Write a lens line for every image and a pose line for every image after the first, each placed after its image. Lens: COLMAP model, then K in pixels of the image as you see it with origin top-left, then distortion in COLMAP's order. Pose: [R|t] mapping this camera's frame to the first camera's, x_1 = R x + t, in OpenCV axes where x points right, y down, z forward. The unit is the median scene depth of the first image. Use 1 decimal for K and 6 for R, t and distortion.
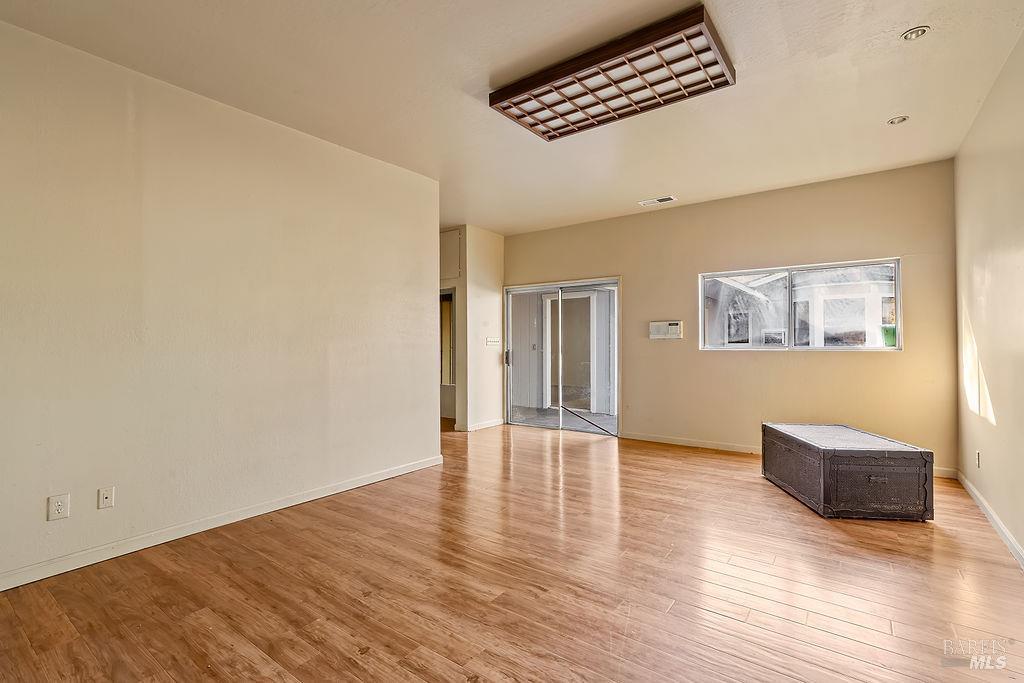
lens RADIAL K [[464.5, 0, 512.2], [0, 464.5, 341.7], [0, 0, 1]] dist [-0.000248, 0.000463]
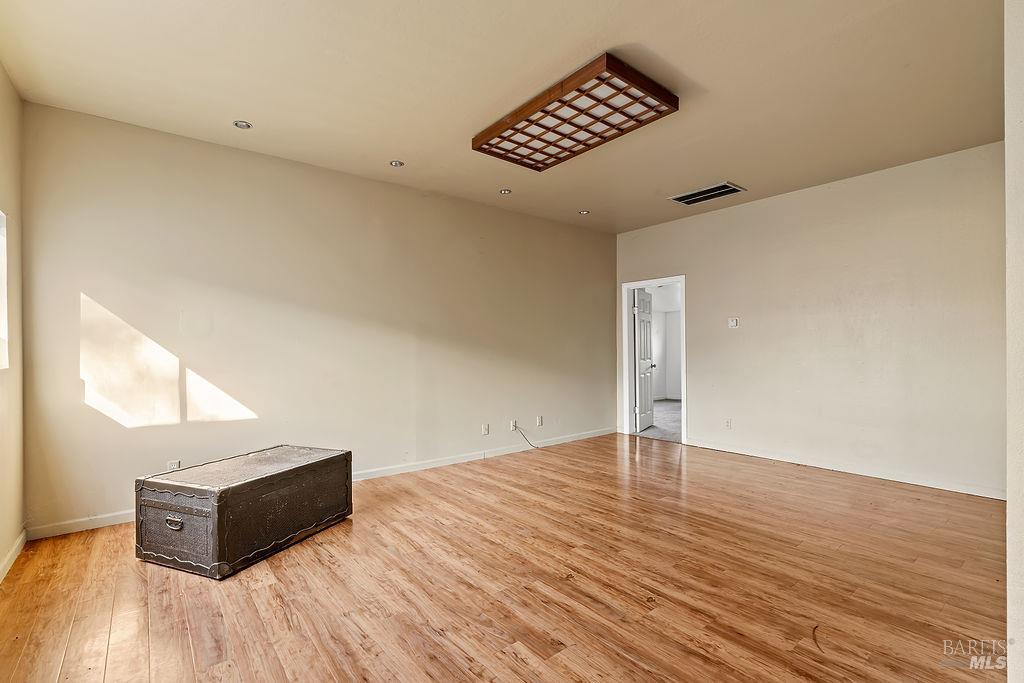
lens RADIAL K [[464.5, 0, 513.8], [0, 464.5, 347.2], [0, 0, 1]] dist [-0.000248, 0.000463]
pose [[-0.967687, 0.012929, 0.251822, 0.043861], [0.010344, 0.999879, -0.011588, 0.010534], [-0.251942, -0.008609, -0.967704, 1.923221]]
